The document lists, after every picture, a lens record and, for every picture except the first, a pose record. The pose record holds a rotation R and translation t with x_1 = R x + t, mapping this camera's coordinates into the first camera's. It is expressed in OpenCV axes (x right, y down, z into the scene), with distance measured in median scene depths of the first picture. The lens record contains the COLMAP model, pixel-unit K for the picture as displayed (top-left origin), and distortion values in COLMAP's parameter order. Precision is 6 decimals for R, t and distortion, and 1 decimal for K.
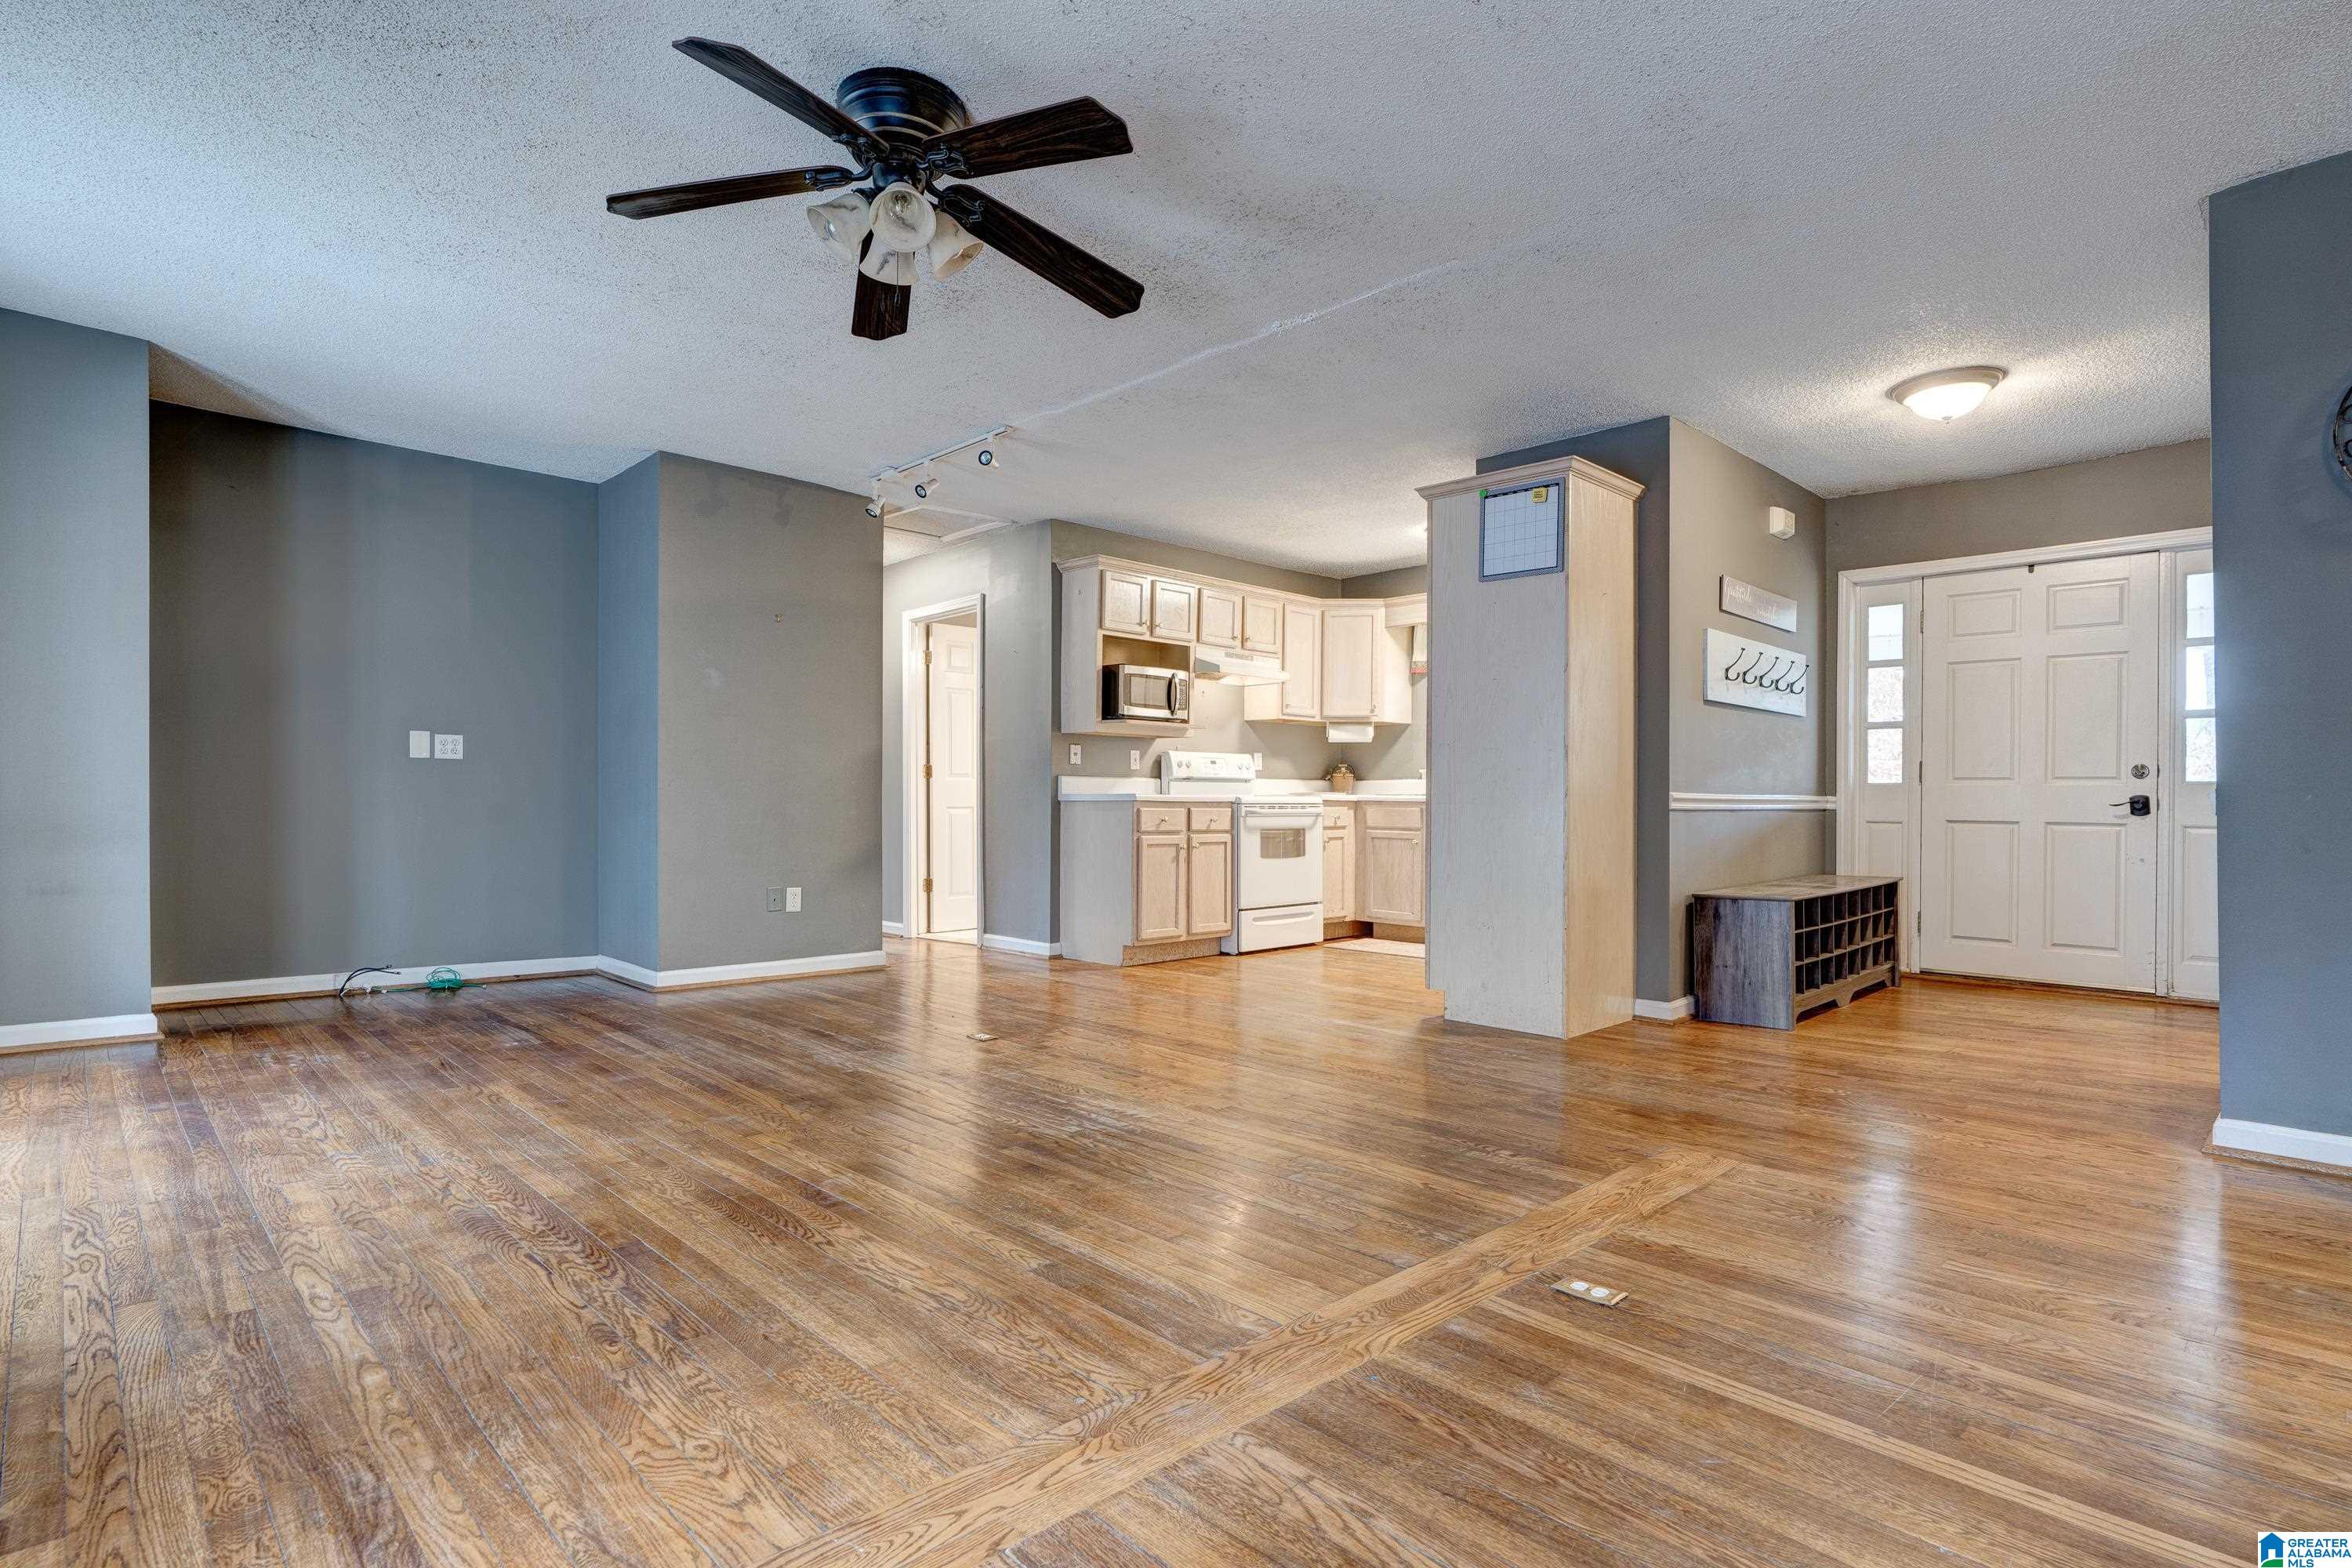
lens RADIAL K [[1193.3, 0, 1175.4], [0, 1193.3, 797.5], [0, 0, 1]] dist [0.001244, 0.000394]
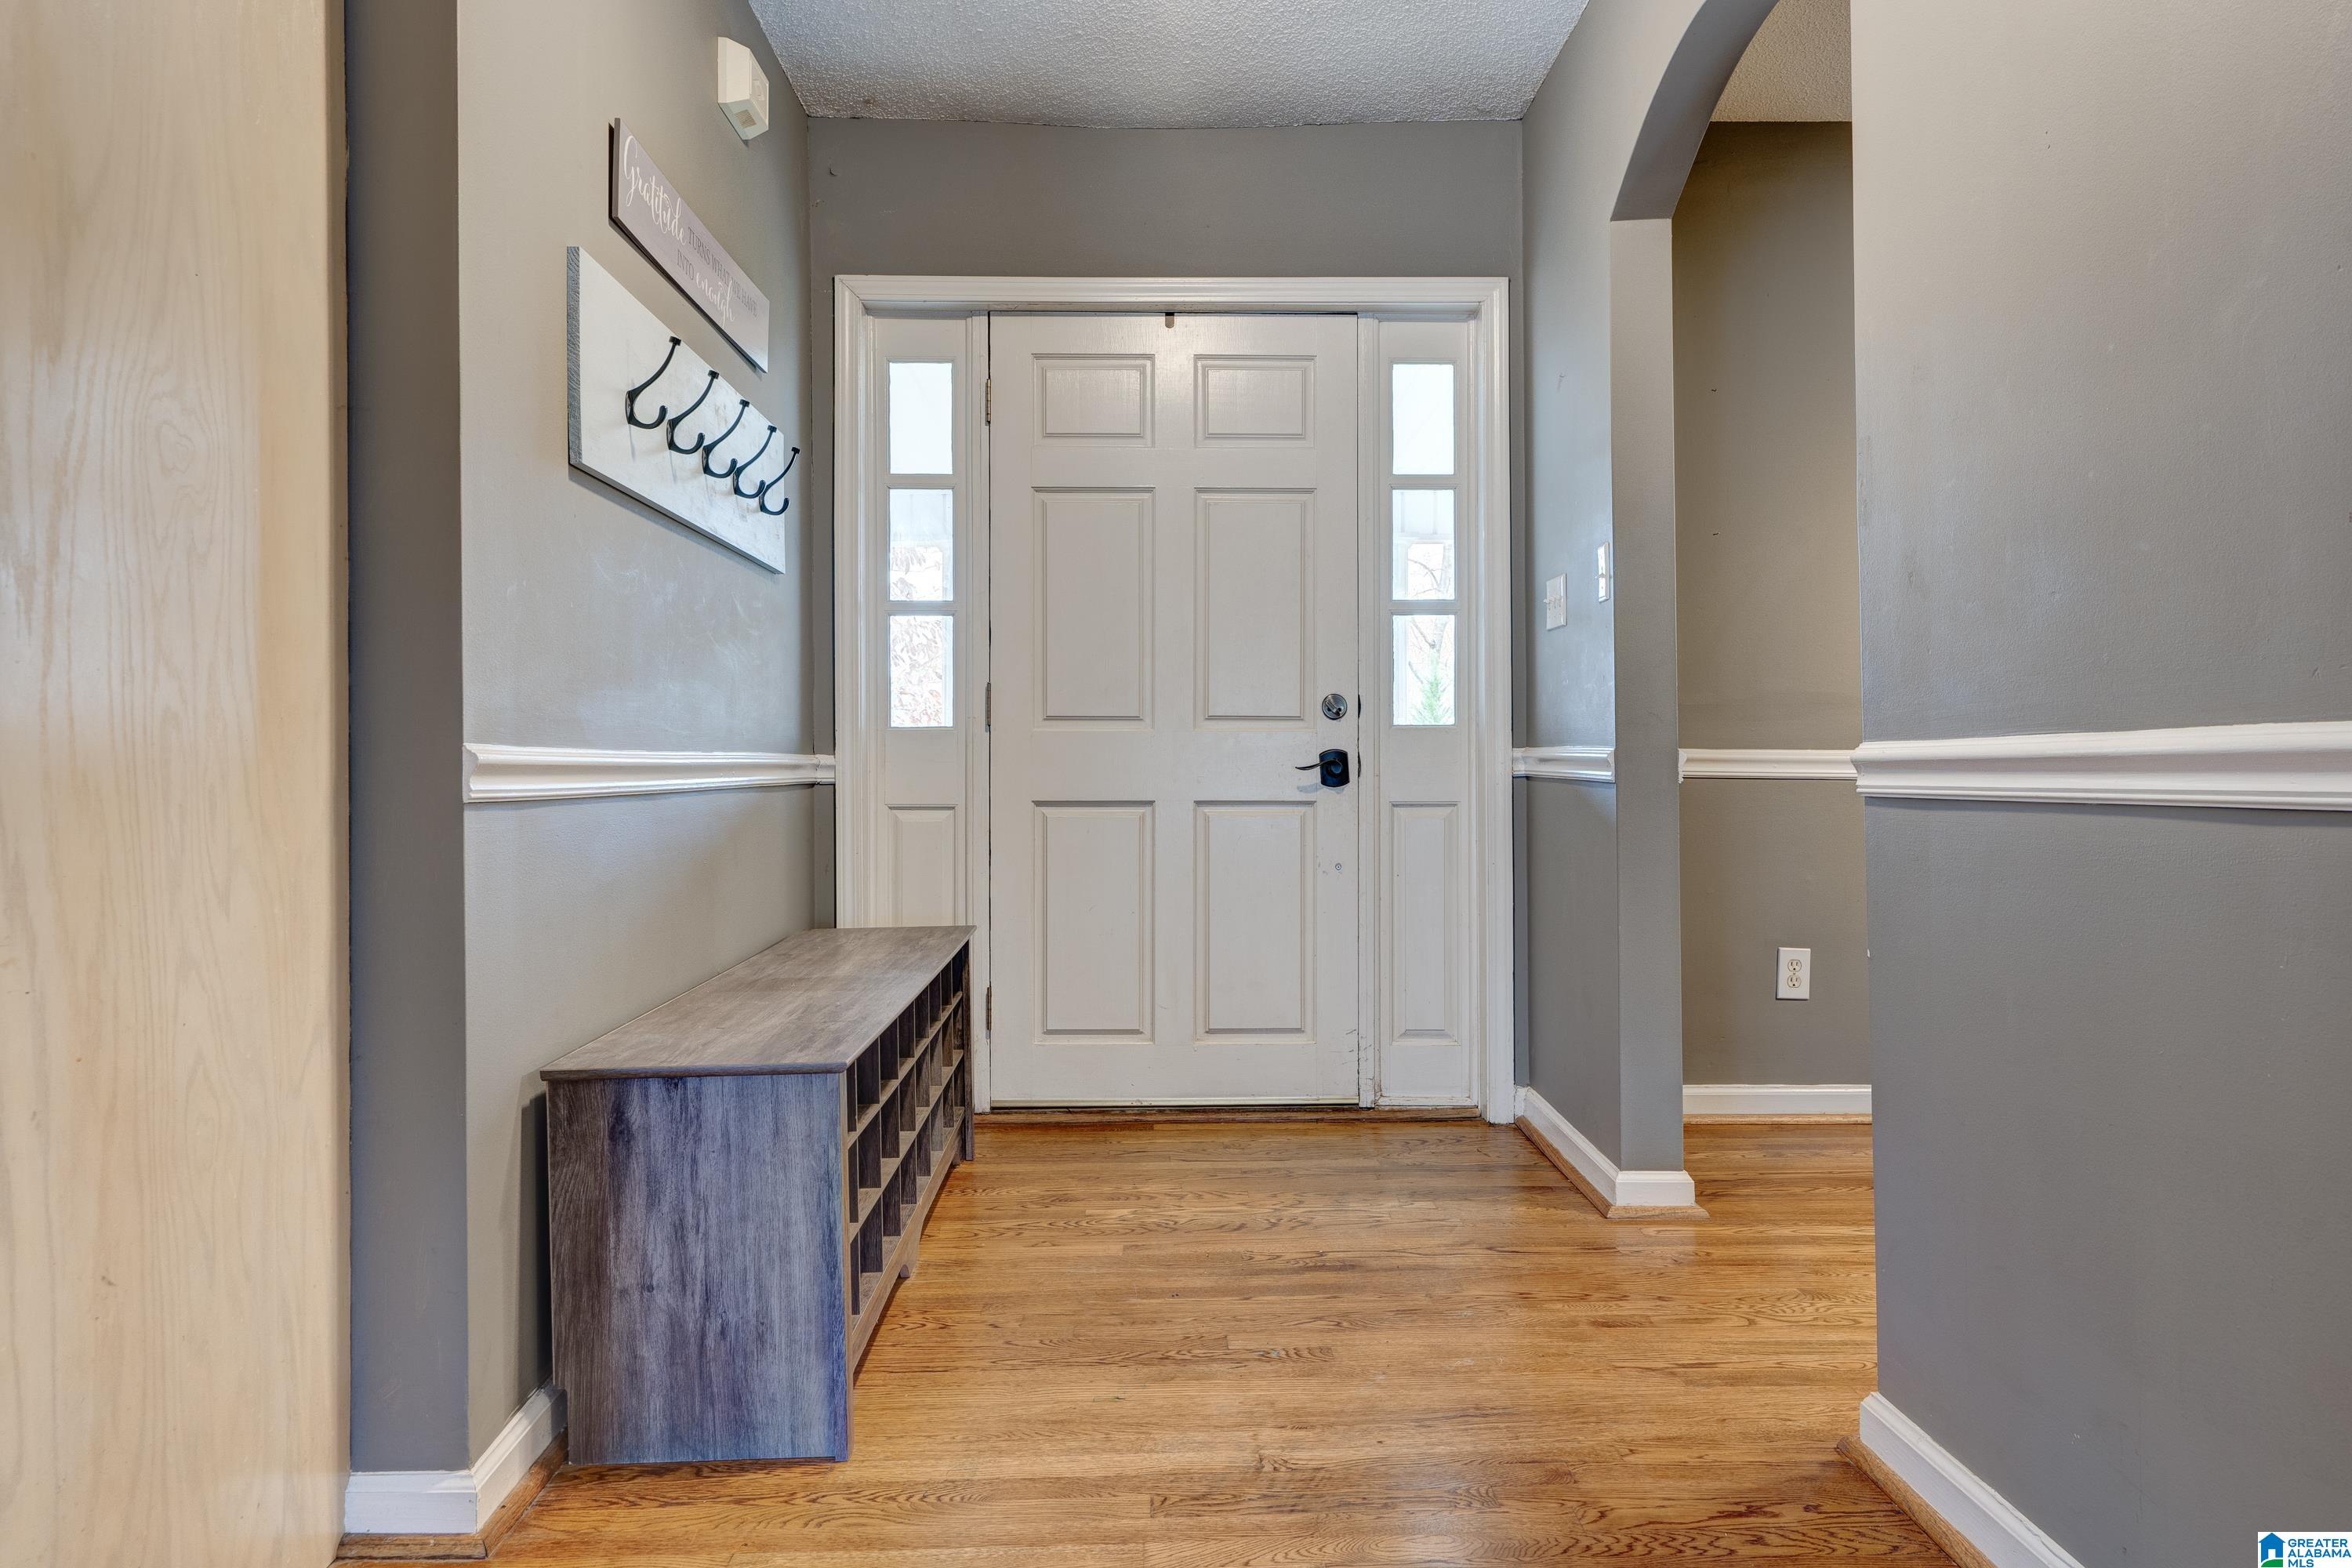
lens RADIAL K [[1526.3, 0, 1177.5], [0, 1526.3, 772.1], [0, 0, 1]] dist [0.002943, 0.002565]
pose [[0.684148, -0.012762, 0.729232, 0.240077], [0.004711, 0.999903, 0.013079, -0.001308], [-0.729328, -0.005512, 0.684142, 0.567550]]
